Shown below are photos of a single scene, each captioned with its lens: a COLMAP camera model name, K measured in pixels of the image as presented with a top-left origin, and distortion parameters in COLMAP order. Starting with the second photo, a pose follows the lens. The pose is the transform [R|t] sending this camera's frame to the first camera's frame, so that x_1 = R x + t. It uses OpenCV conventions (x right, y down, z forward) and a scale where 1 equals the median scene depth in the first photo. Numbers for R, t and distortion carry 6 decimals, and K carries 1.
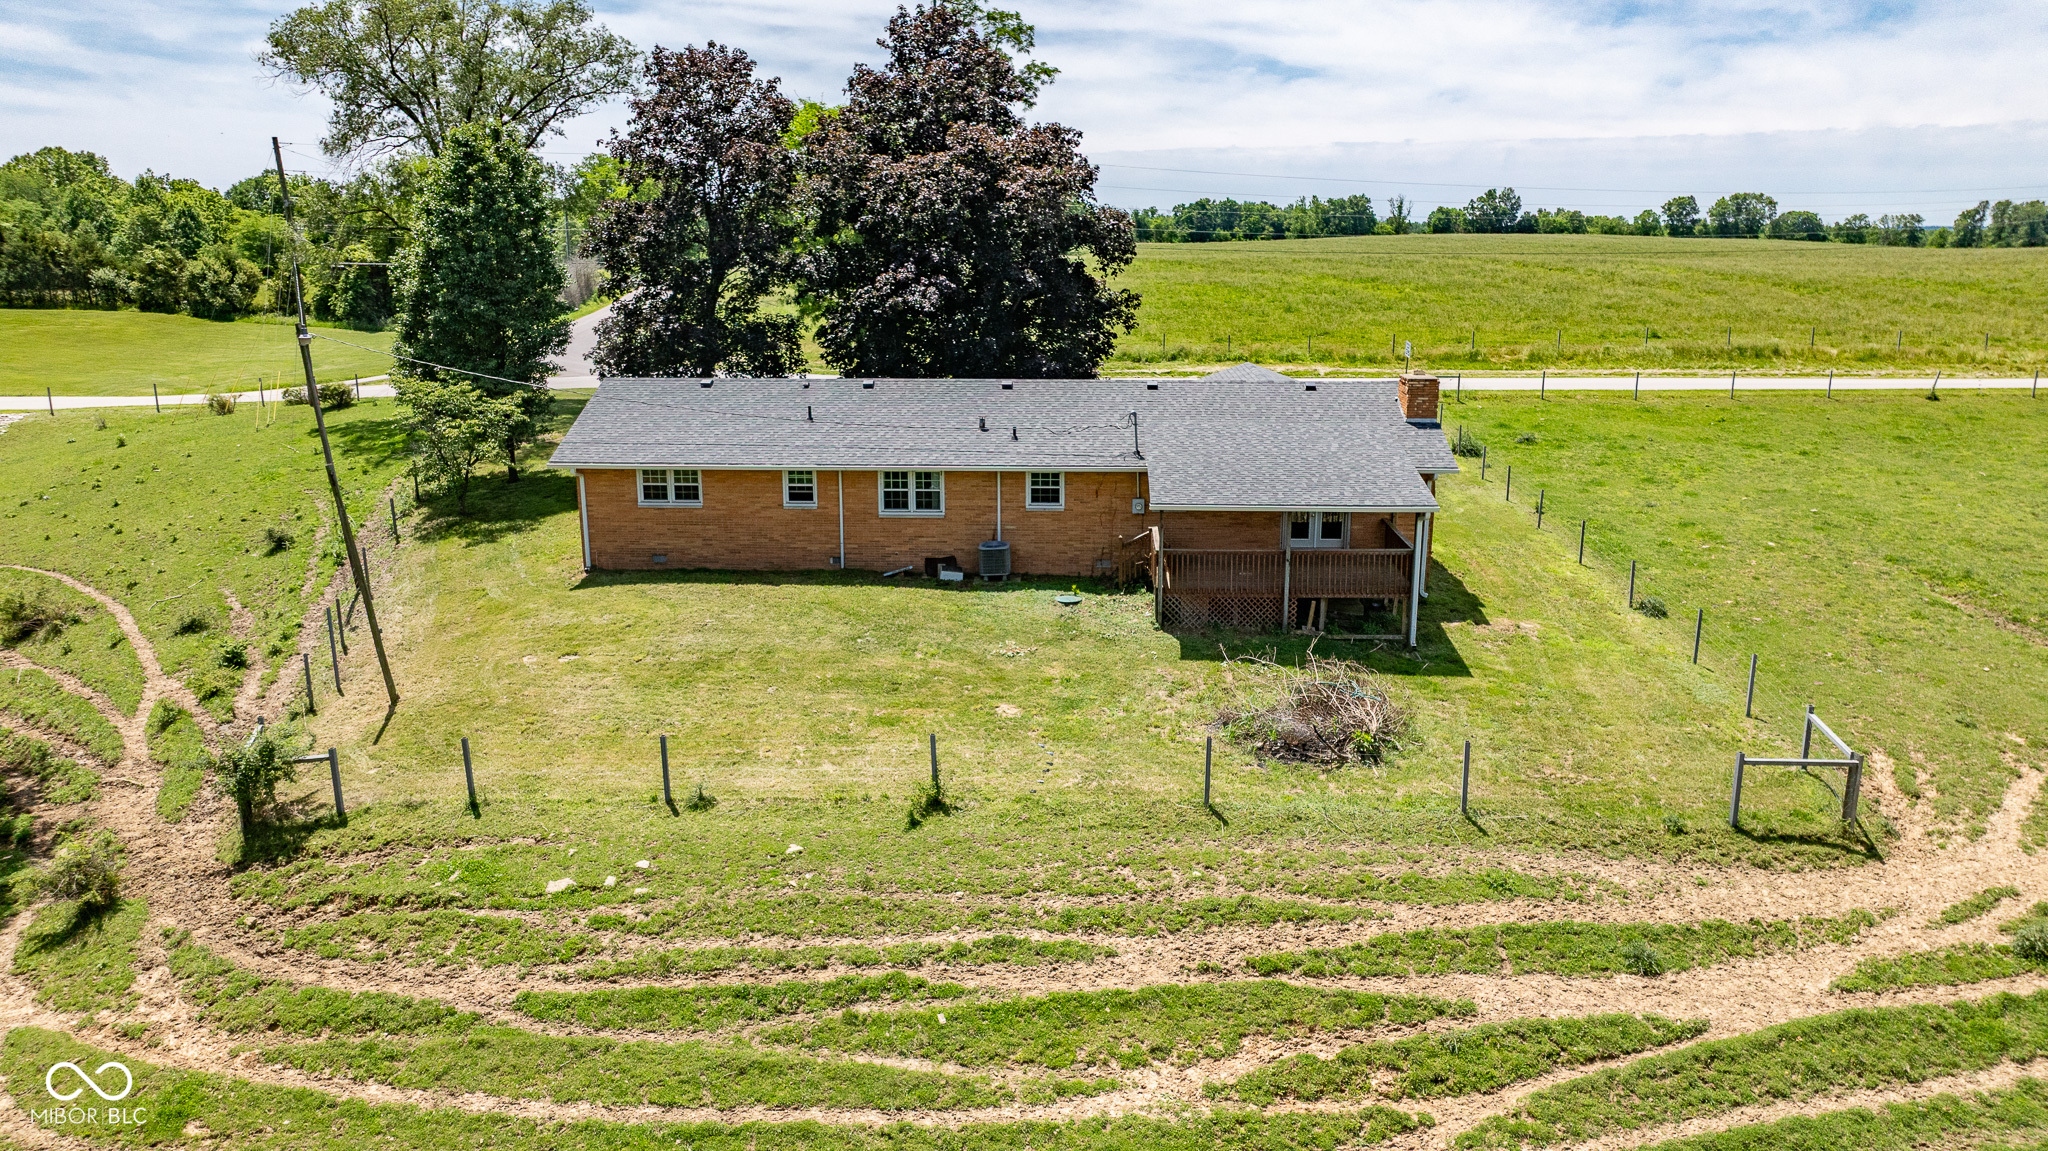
lens RADIAL K [[1440.8, 0, 1018.4], [0, 1440.8, 584.3], [0, 0, 1]] dist [-0.024695, 0.015842]
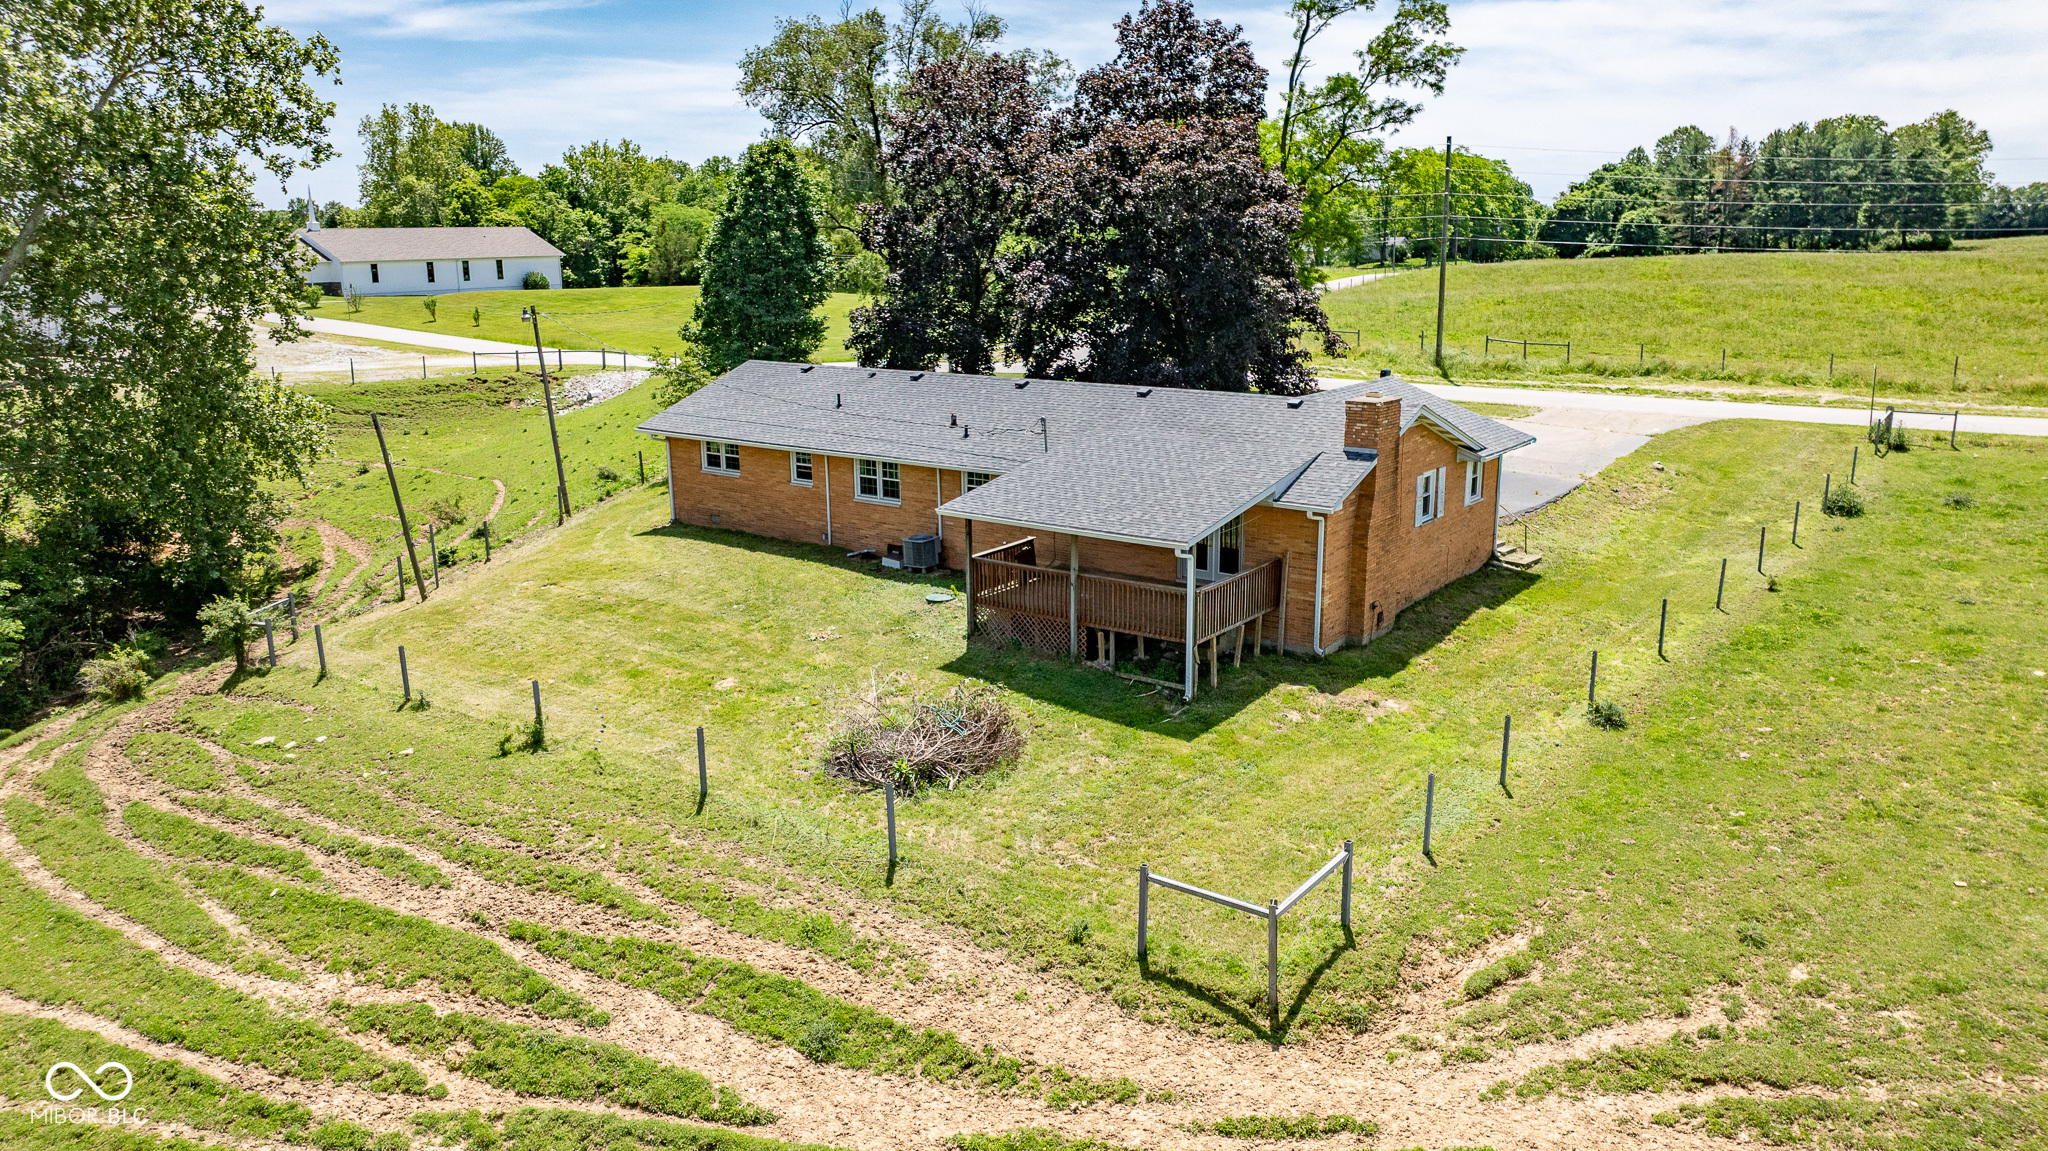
lens RADIAL K [[1440.8, 0, 1018.0], [0, 1440.8, 569.6], [0, 0, 1]] dist [-0.024695, 0.015842]
pose [[0.824849, 0.123473, -0.551706, 0.705294], [-0.125809, 0.991478, 0.033799, -0.055990], [0.551178, 0.041530, 0.833354, 0.212245]]
